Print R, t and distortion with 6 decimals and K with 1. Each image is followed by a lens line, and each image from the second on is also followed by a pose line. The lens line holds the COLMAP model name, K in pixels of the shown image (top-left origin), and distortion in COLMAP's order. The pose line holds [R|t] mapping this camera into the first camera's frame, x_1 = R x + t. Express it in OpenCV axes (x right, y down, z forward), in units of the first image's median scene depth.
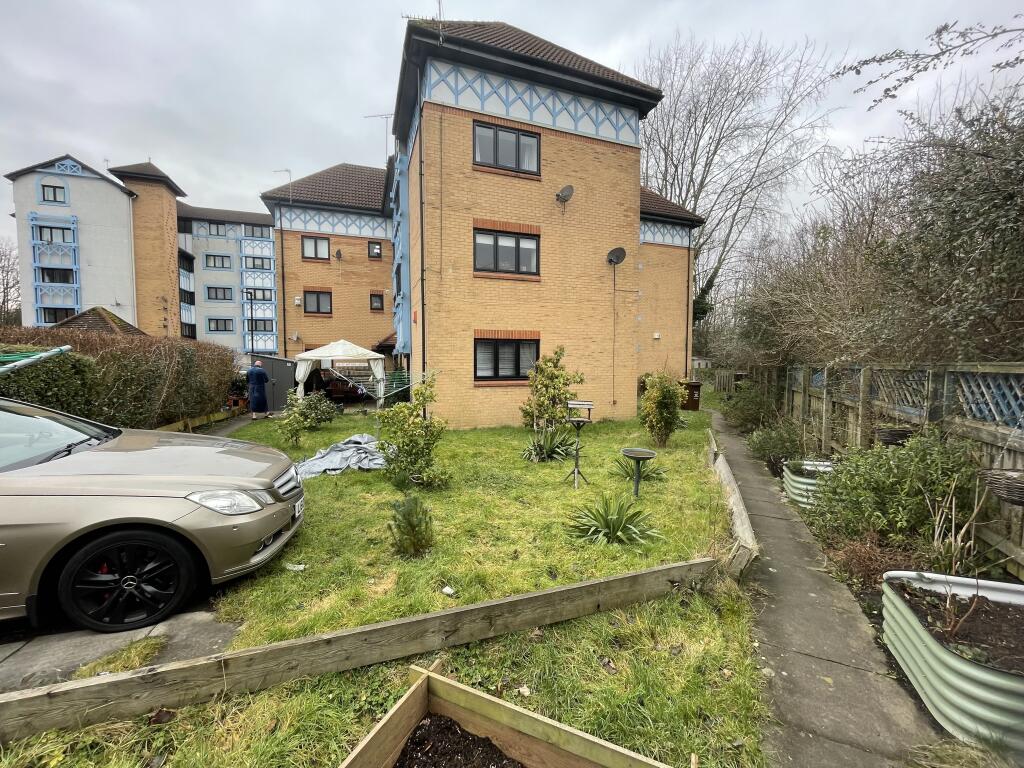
lens RADIAL K [[413.4, 0, 512.0], [0, 413.4, 384.0], [0, 0, 1]] dist [-0.001215, -0.000162]
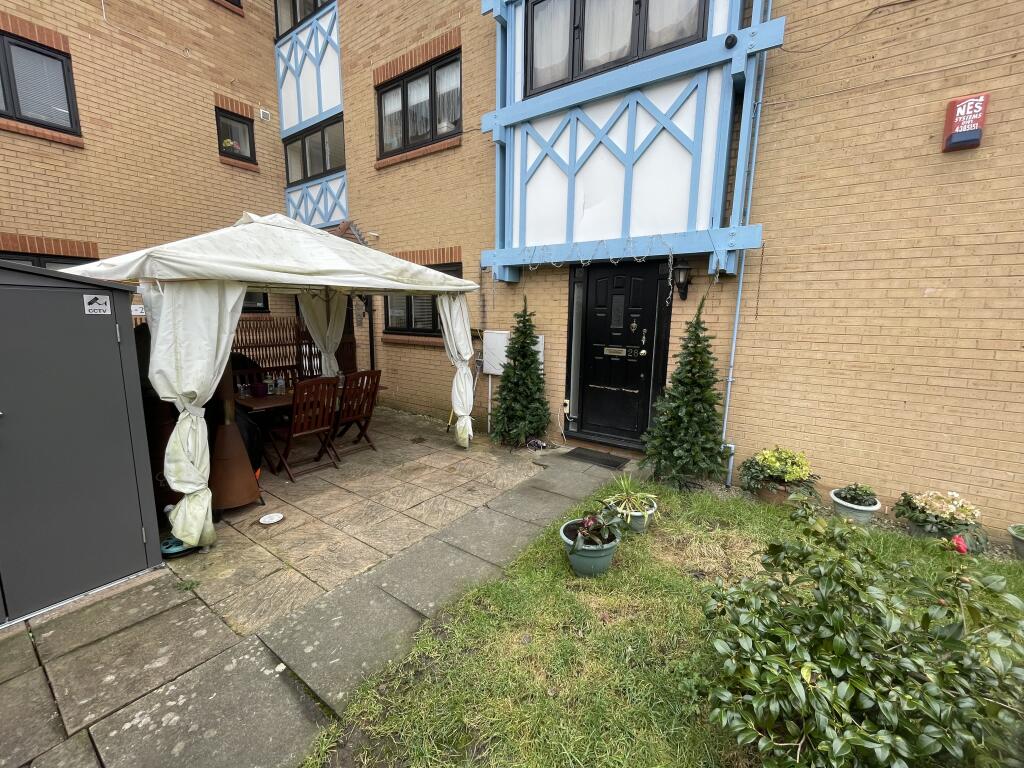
lens RADIAL K [[413.4, 0, 512.0], [0, 413.4, 384.0], [0, 0, 1]] dist [-0.001215, -0.000162]
pose [[0.831057, -0.080997, 0.550257, -0.350682], [0.019134, 0.992917, 0.117257, -0.023698], [-0.555857, -0.086919, 0.826721, 0.564786]]
